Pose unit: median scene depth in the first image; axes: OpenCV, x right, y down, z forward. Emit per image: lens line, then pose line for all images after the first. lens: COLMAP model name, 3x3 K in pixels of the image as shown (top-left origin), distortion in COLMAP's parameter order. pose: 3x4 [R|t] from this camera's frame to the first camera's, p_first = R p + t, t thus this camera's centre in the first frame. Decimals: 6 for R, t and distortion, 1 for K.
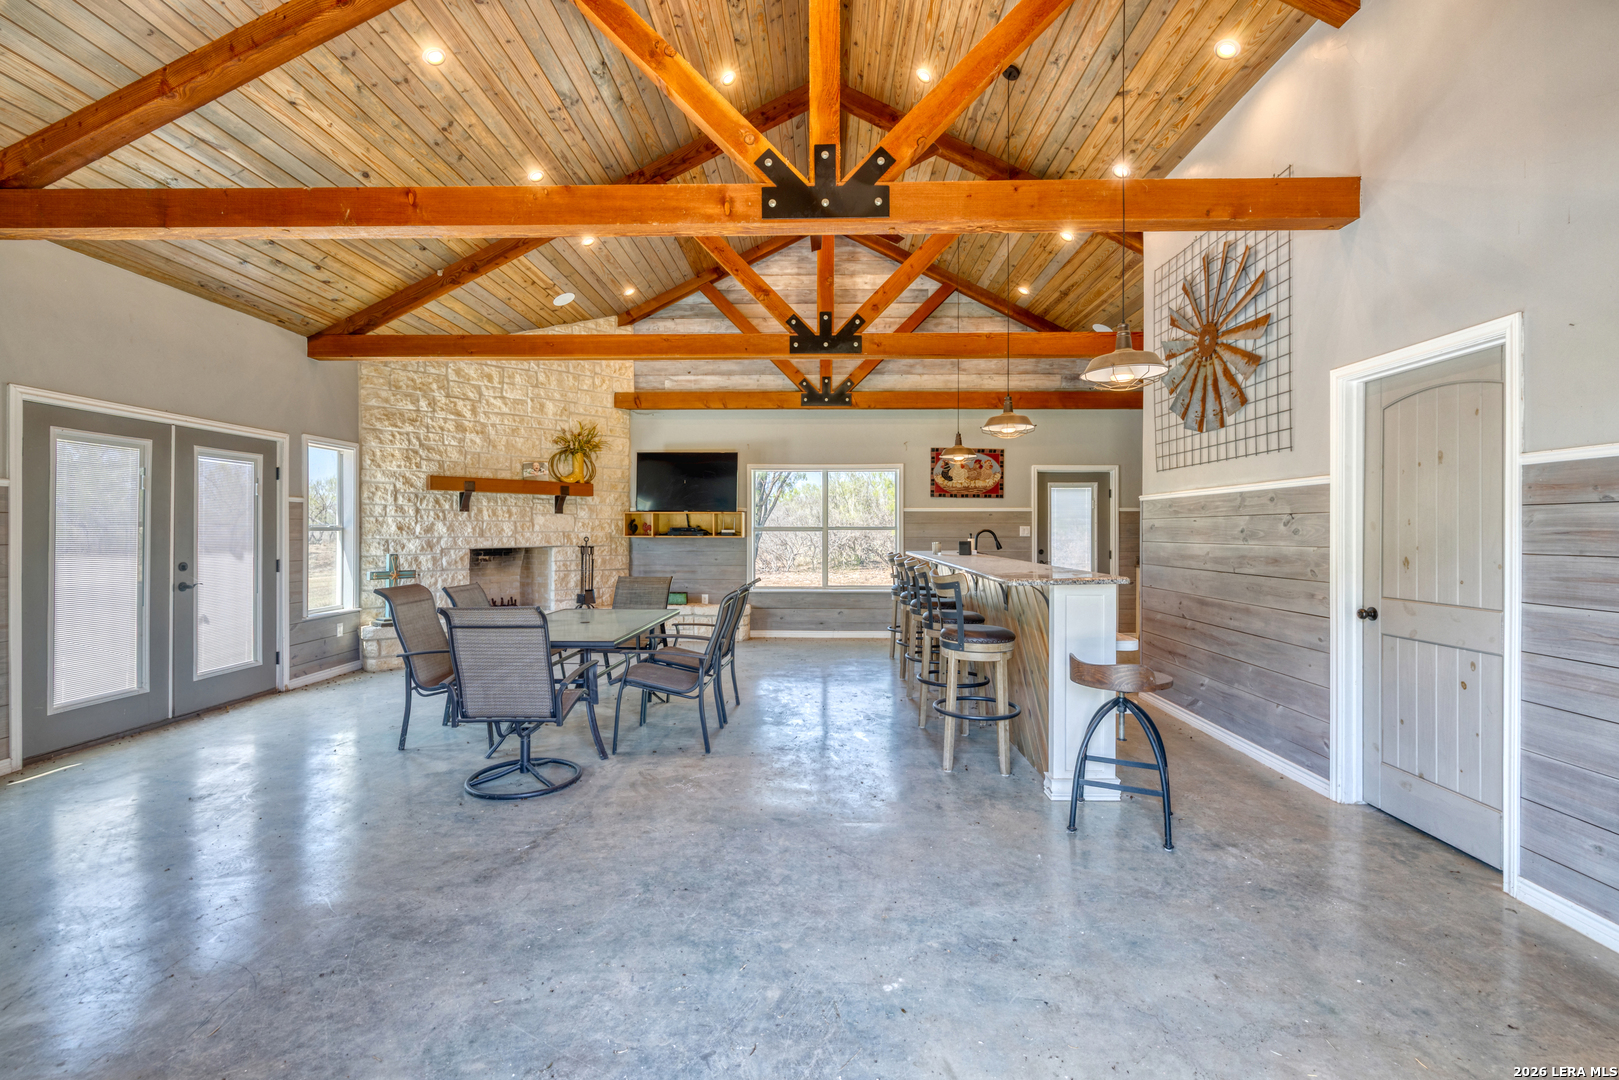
lens RADIAL K [[702.6, 0, 813.1], [0, 702.6, 530.6], [0, 0, 1]] dist [-0.000388, 0.000713]
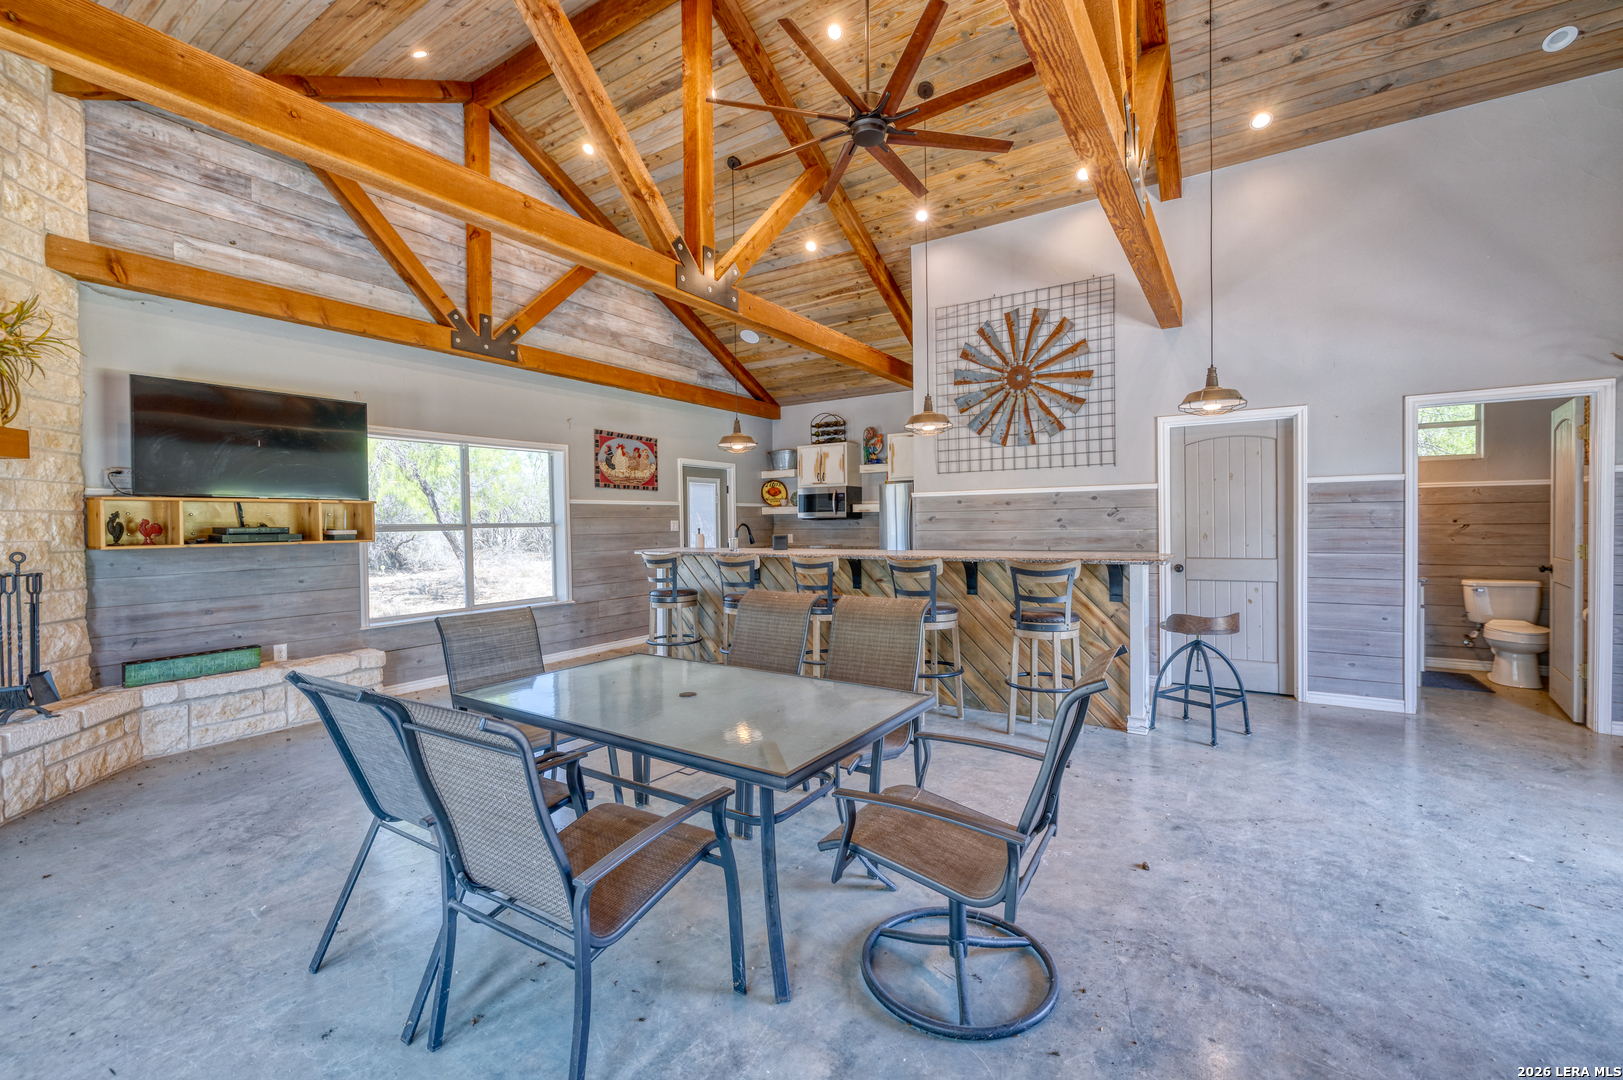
lens RADIAL K [[678.1, 0, 814.0], [0, 678.1, 535.1], [0, 0, 1]] dist [-0.002366, 0.000276]
pose [[0.527591, -0.025531, 0.849115, -0.656174], [0.015773, 0.999670, 0.020257, -0.003788], [-0.849352, 0.002706, 0.527819, 0.575577]]
